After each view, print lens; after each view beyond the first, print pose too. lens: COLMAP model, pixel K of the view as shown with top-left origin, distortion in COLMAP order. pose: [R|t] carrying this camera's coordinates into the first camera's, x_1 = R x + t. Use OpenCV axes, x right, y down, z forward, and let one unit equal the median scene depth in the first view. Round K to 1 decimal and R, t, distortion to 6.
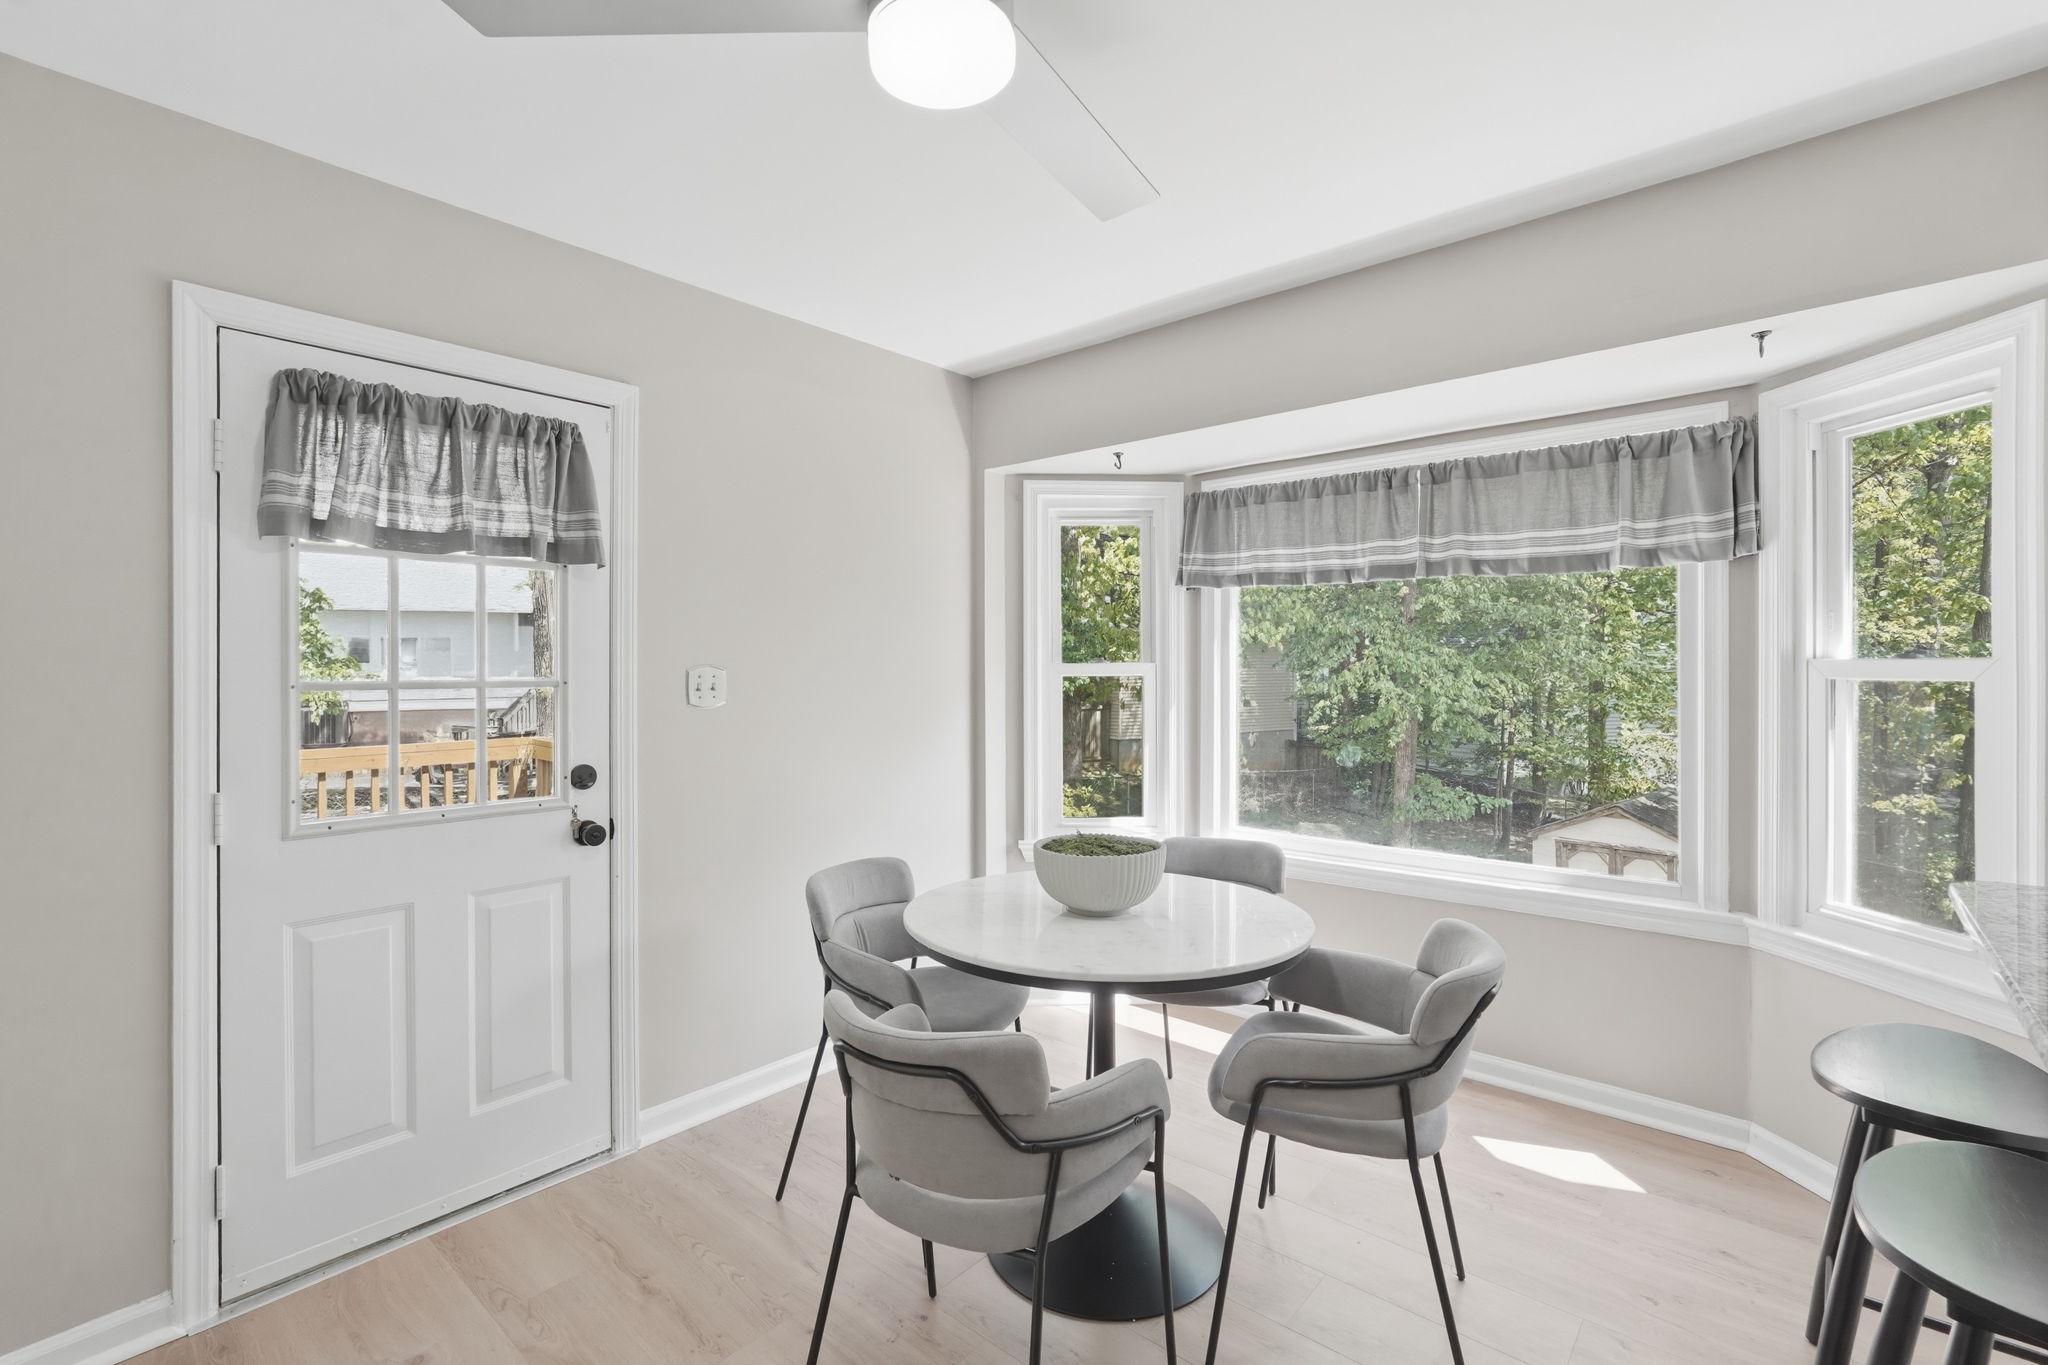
lens RADIAL K [[930.2, 0, 1024.5], [0, 930.2, 671.0], [0, 0, 1]] dist [-0.001596, -0.000108]
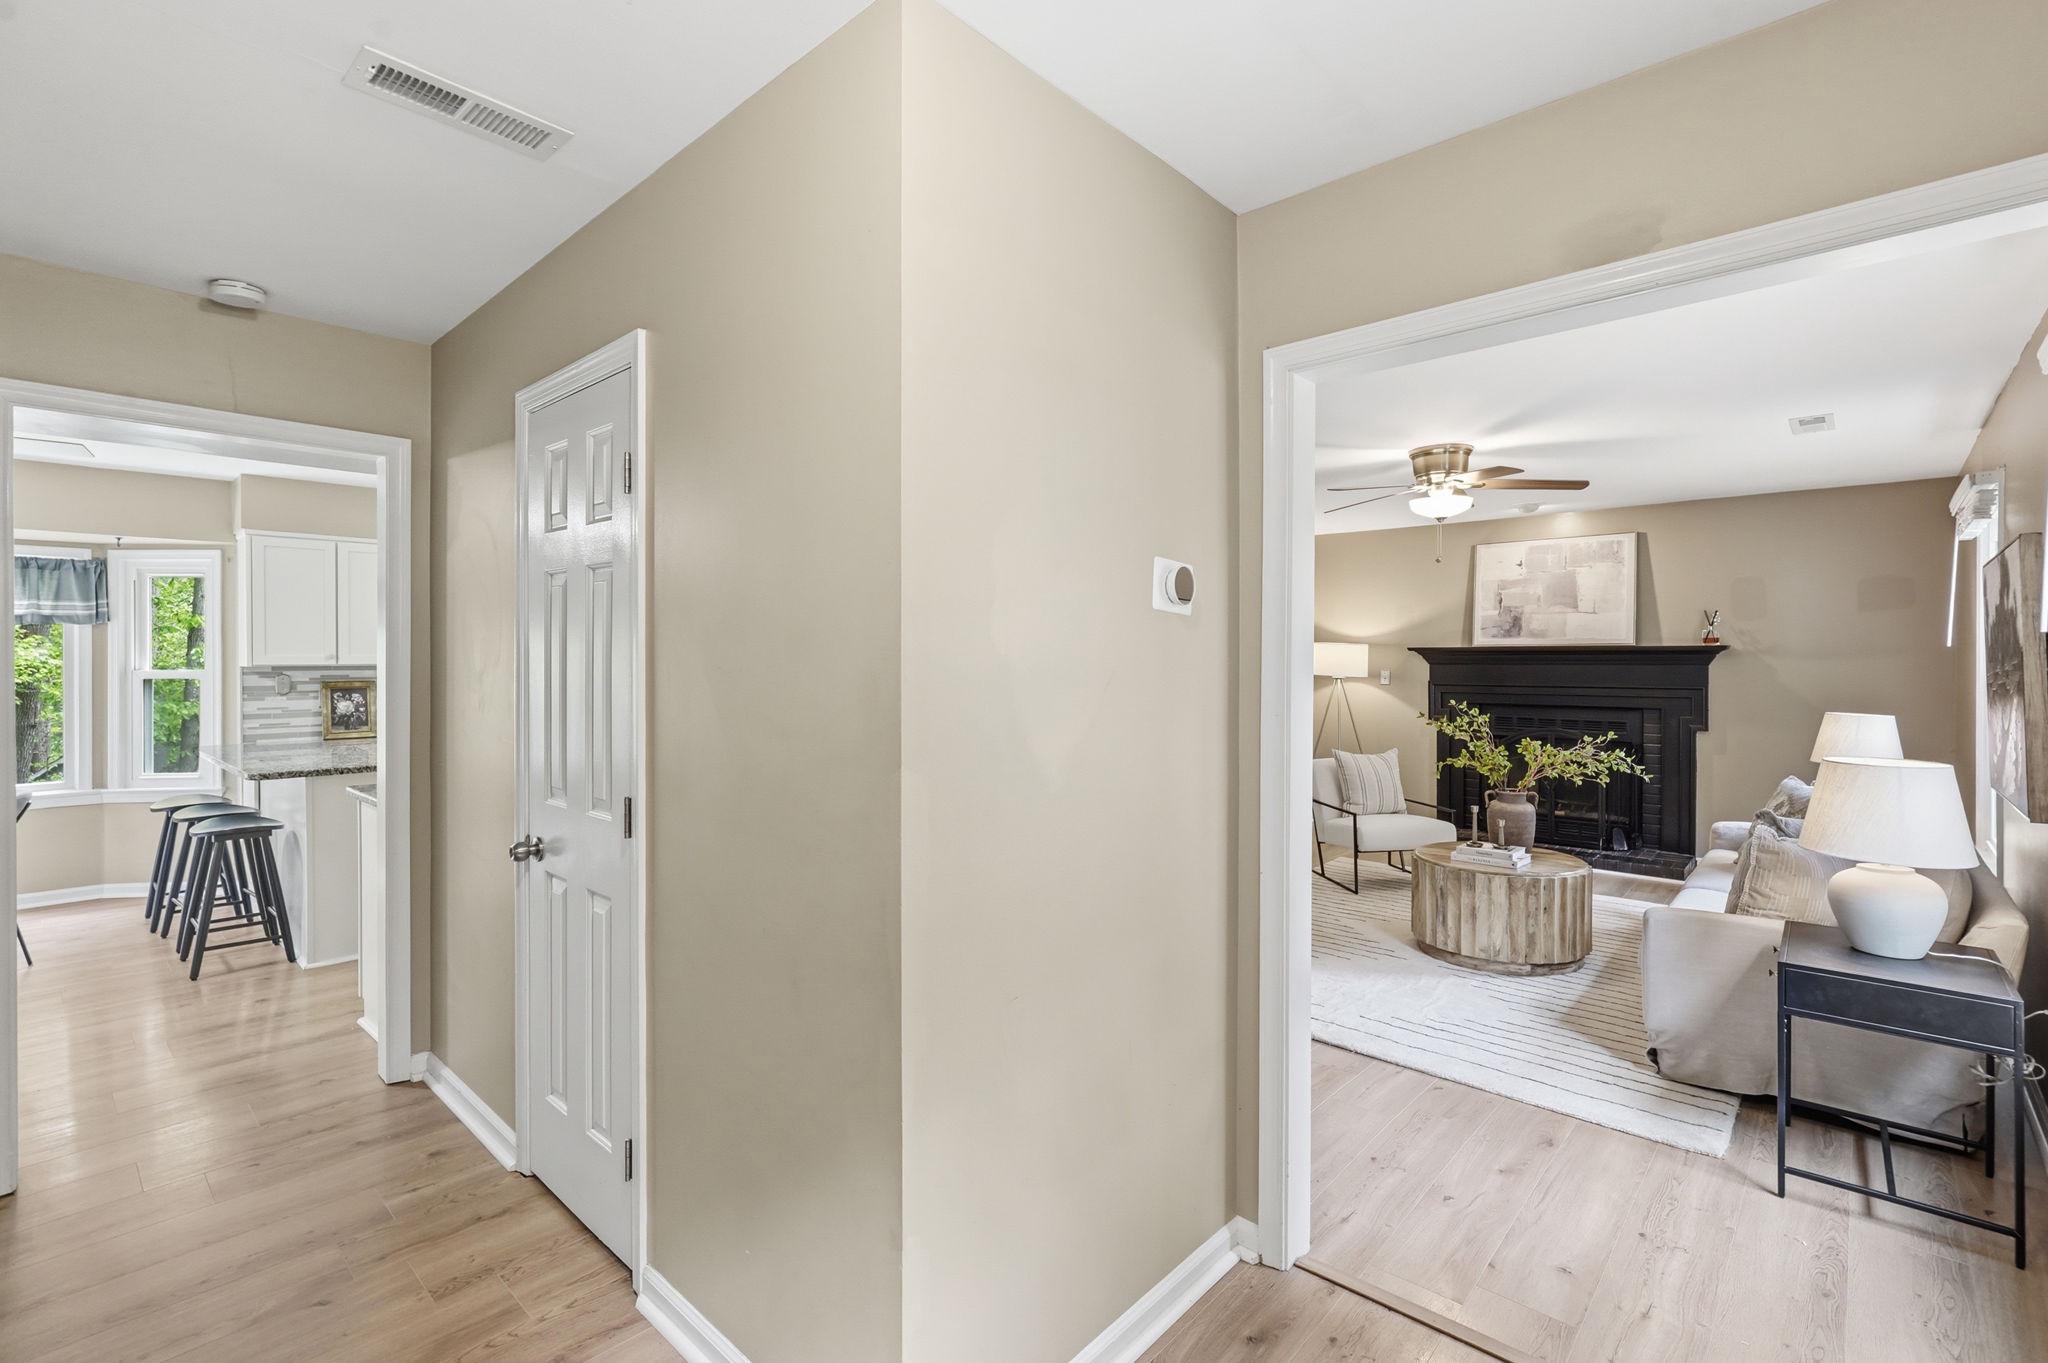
lens RADIAL K [[930.2, 0, 1029.1], [0, 930.2, 671.2], [0, 0, 1]] dist [-0.001596, -0.000108]
pose [[0.037889, -0.004443, 0.999272, -1.300281], [-0.001057, 0.999989, 0.004486, -0.022571], [-0.999281, -0.001227, 0.037884, -1.240295]]
